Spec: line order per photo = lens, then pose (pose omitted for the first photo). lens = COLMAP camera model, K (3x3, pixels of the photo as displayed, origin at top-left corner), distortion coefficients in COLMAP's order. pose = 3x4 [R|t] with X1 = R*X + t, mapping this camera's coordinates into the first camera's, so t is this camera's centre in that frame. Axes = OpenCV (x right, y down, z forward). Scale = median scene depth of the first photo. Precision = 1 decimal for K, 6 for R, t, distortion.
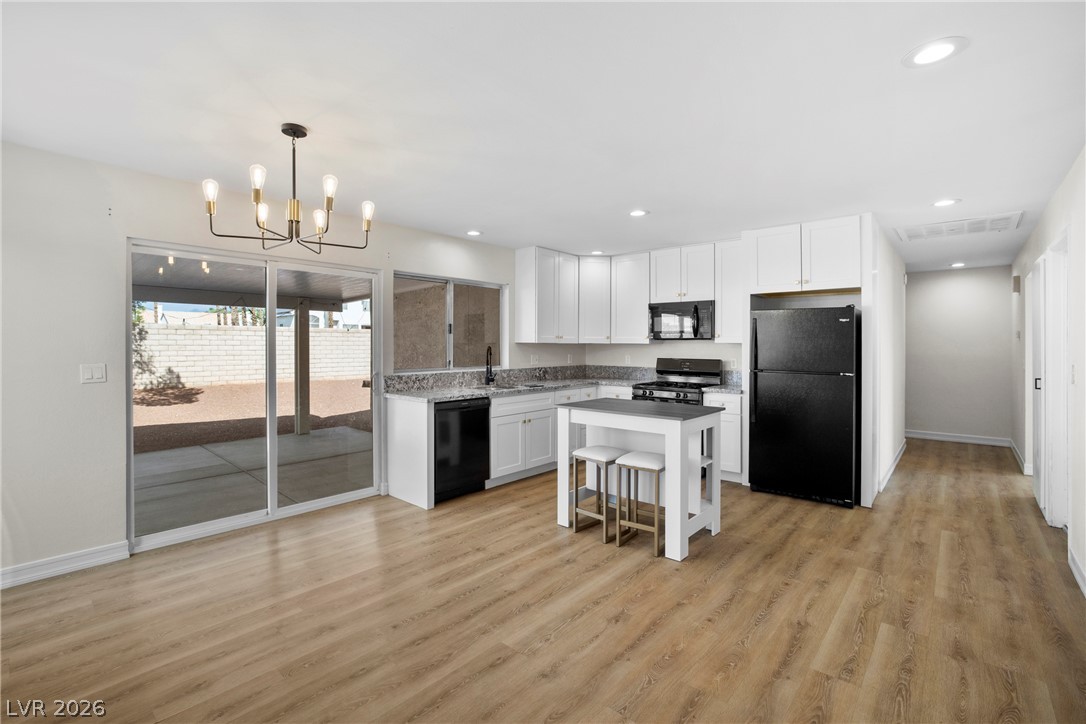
lens RADIAL K [[489.6, 0, 543.0], [0, 489.6, 362.0], [0, 0, 1]] dist [-0.046985, 0.020233]
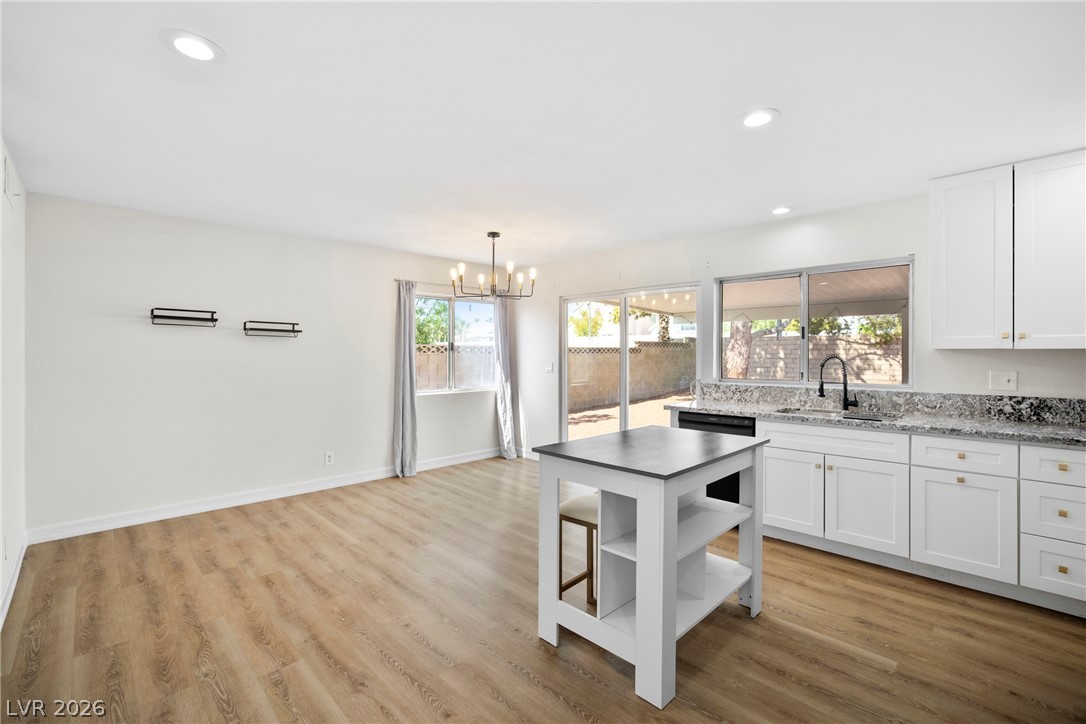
lens RADIAL K [[475.9, 0, 536.4], [0, 475.9, 359.9], [0, 0, 1]] dist [-0.046682, 0.016551]
pose [[-0.080288, 0.010257, -0.996719, 1.096230], [-0.034275, 0.999327, 0.013044, -0.034464], [0.996182, 0.035210, -0.079883, 1.126028]]
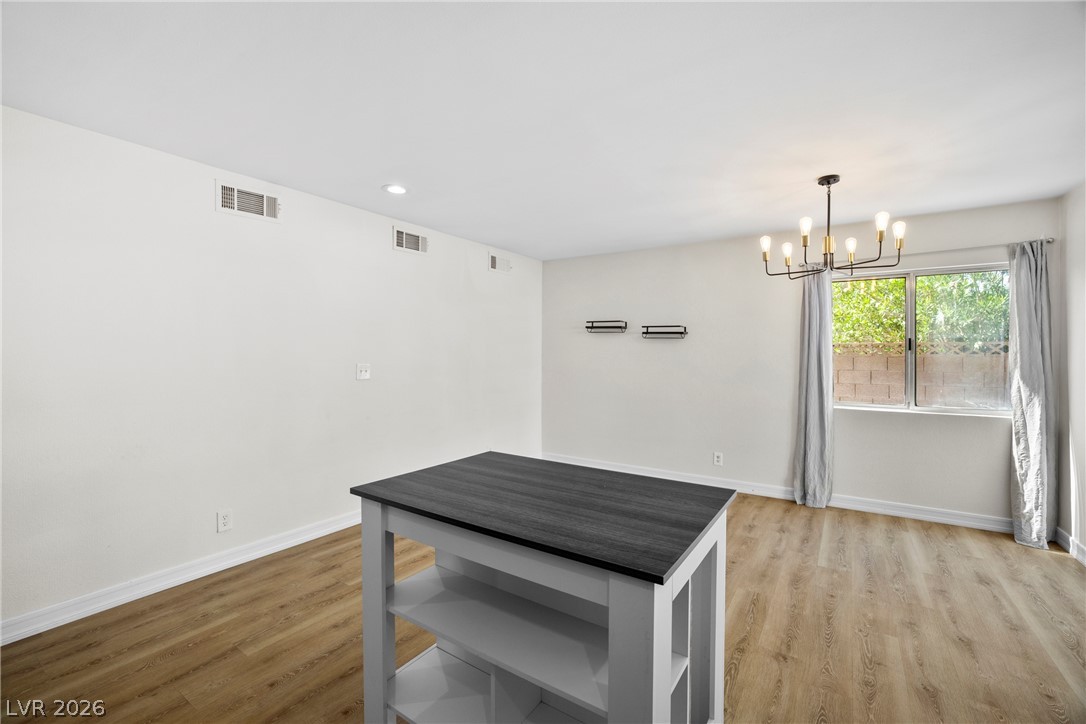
lens RADIAL K [[463.3, 0, 537.3], [0, 463.3, 358.4], [0, 0, 1]] dist [-0.044796, 0.015675]
pose [[-0.992693, -0.005812, -0.120530, 0.324688], [-0.011279, 0.998936, 0.044725, -0.058703], [0.120142, 0.045758, -0.991702, 1.793507]]
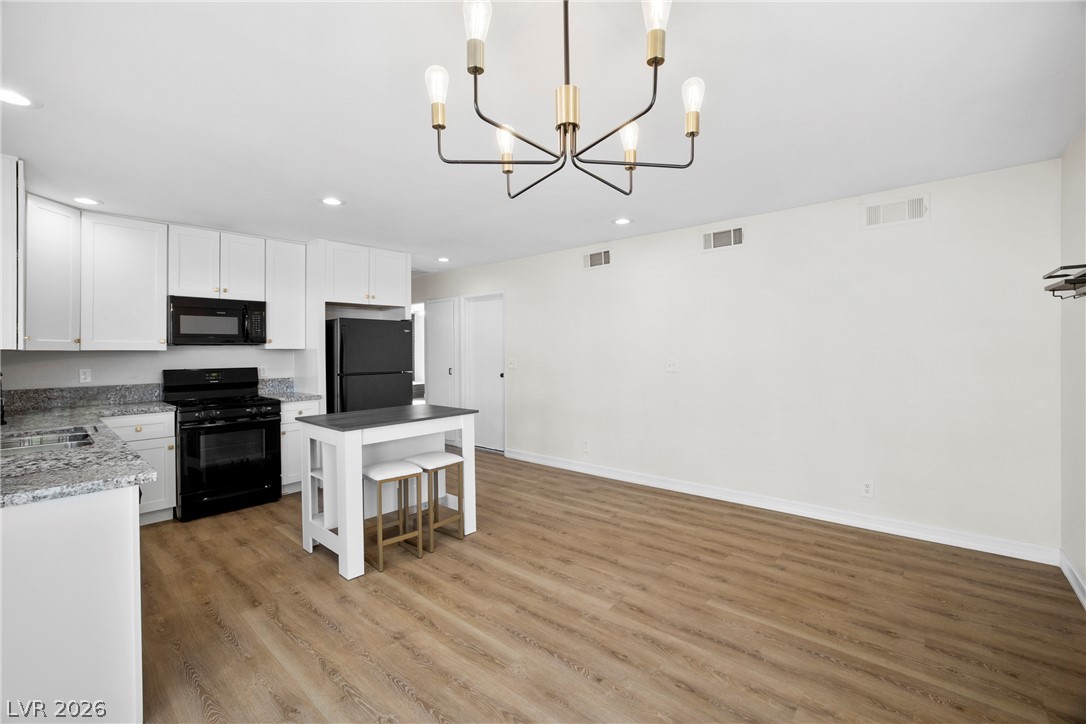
lens RADIAL K [[463.3, 0, 537.3], [0, 463.3, 358.4], [0, 0, 1]] dist [-0.044796, 0.015675]
pose [[0.008188, -0.020077, 0.999765, -0.906677], [0.042628, 0.998897, 0.019710, -0.031150], [-0.999057, 0.042456, 0.009034, 0.888437]]
